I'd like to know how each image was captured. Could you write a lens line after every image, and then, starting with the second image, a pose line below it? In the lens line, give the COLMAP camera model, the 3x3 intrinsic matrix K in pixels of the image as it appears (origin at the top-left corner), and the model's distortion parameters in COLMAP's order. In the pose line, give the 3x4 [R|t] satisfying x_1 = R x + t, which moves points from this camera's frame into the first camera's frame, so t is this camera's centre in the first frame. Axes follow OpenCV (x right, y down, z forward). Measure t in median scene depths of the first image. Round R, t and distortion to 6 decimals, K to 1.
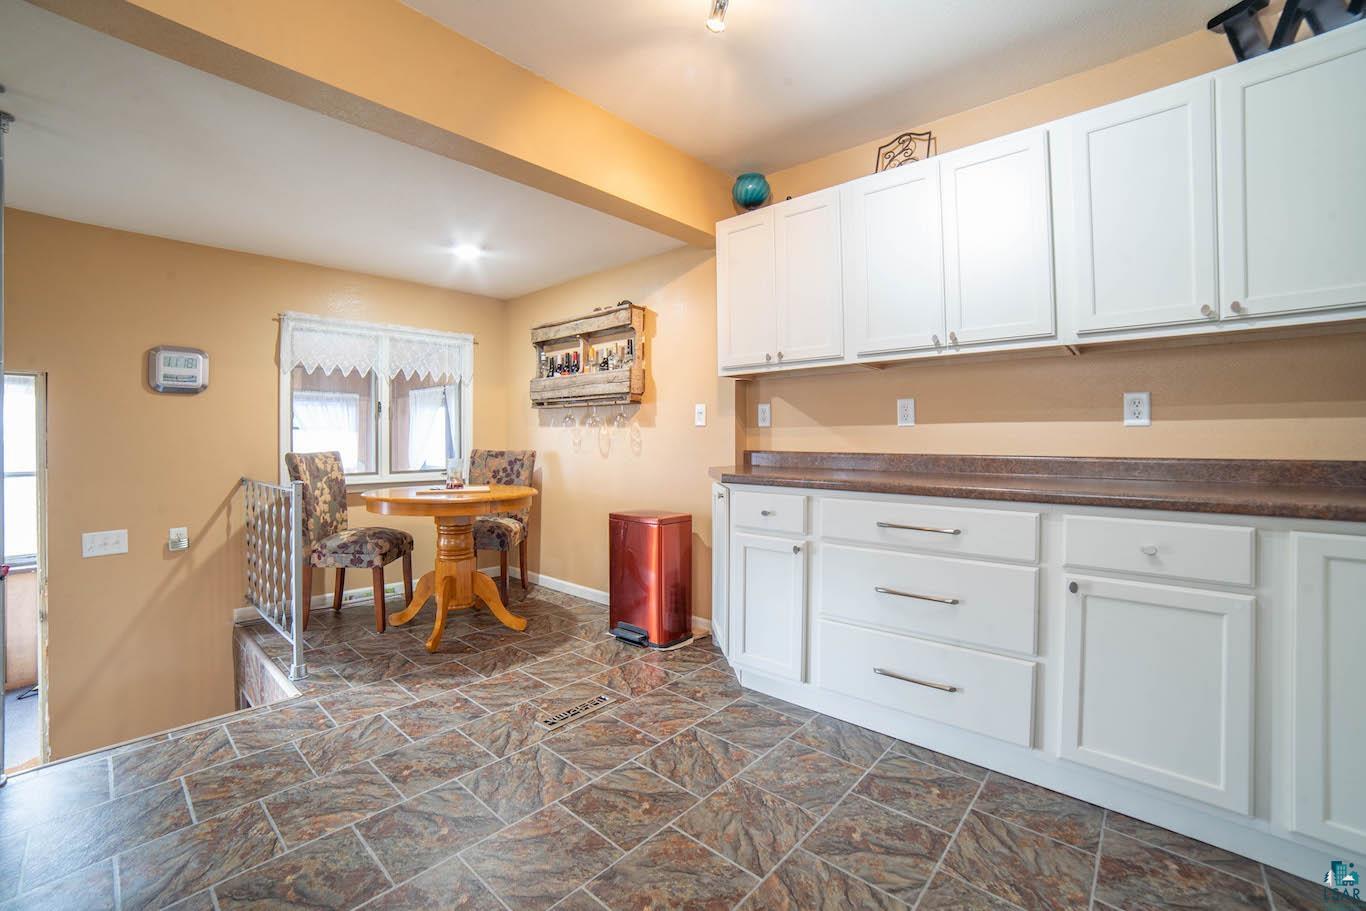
lens RADIAL K [[713.3, 0, 682.2], [0, 713.3, 452.3], [0, 0, 1]] dist [-0.036555, -0.001350]
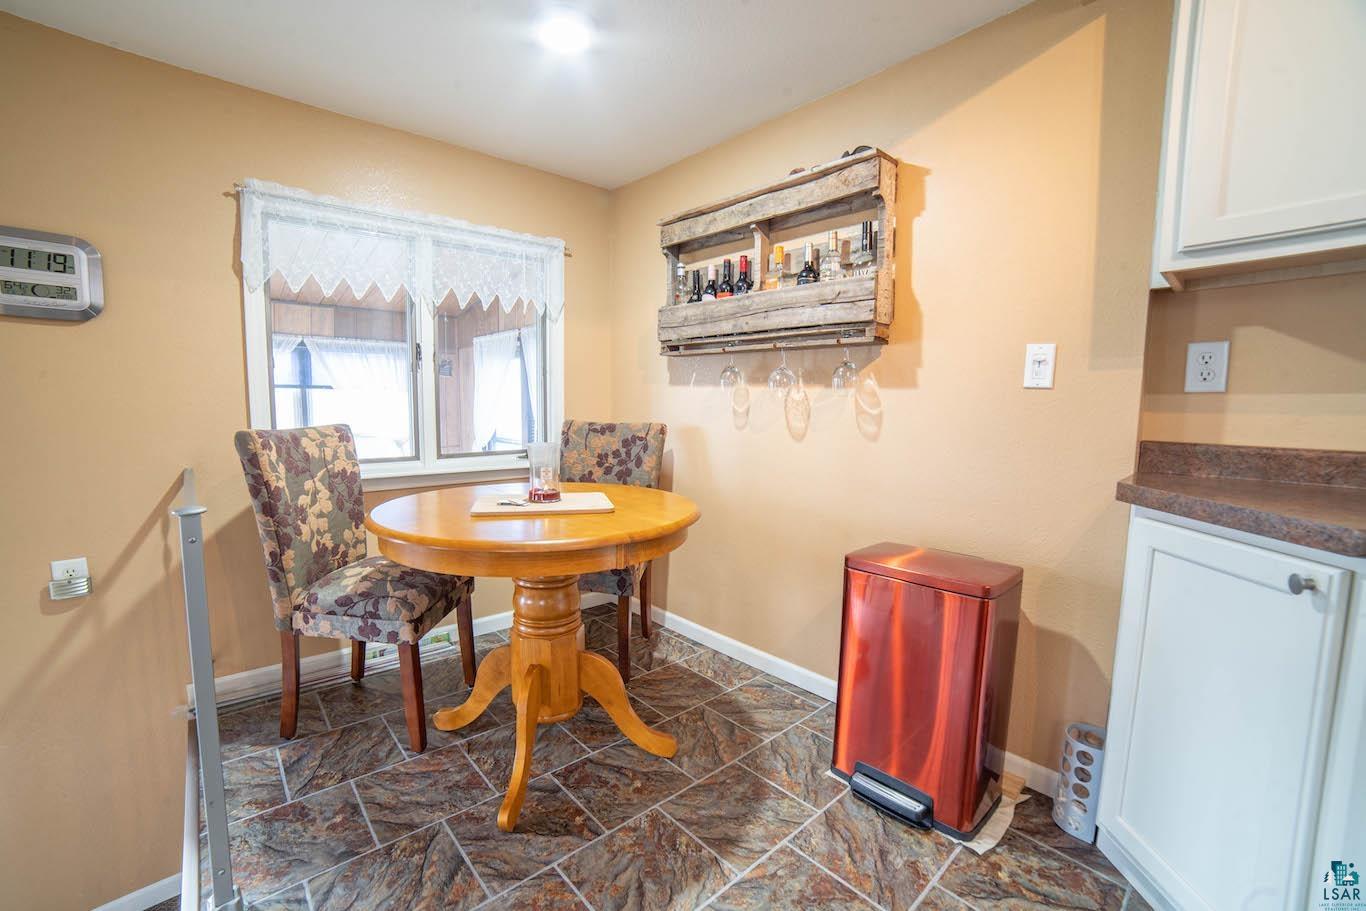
lens RADIAL K [[577.4, 0, 676.3], [0, 577.4, 464.7], [0, 0, 1]] dist [-0.035218, 0.001621]
pose [[0.998596, 0.015963, -0.050500, -0.190101], [-0.011061, 0.995329, 0.095901, -0.017507], [0.051795, -0.095208, 0.994109, 0.548963]]
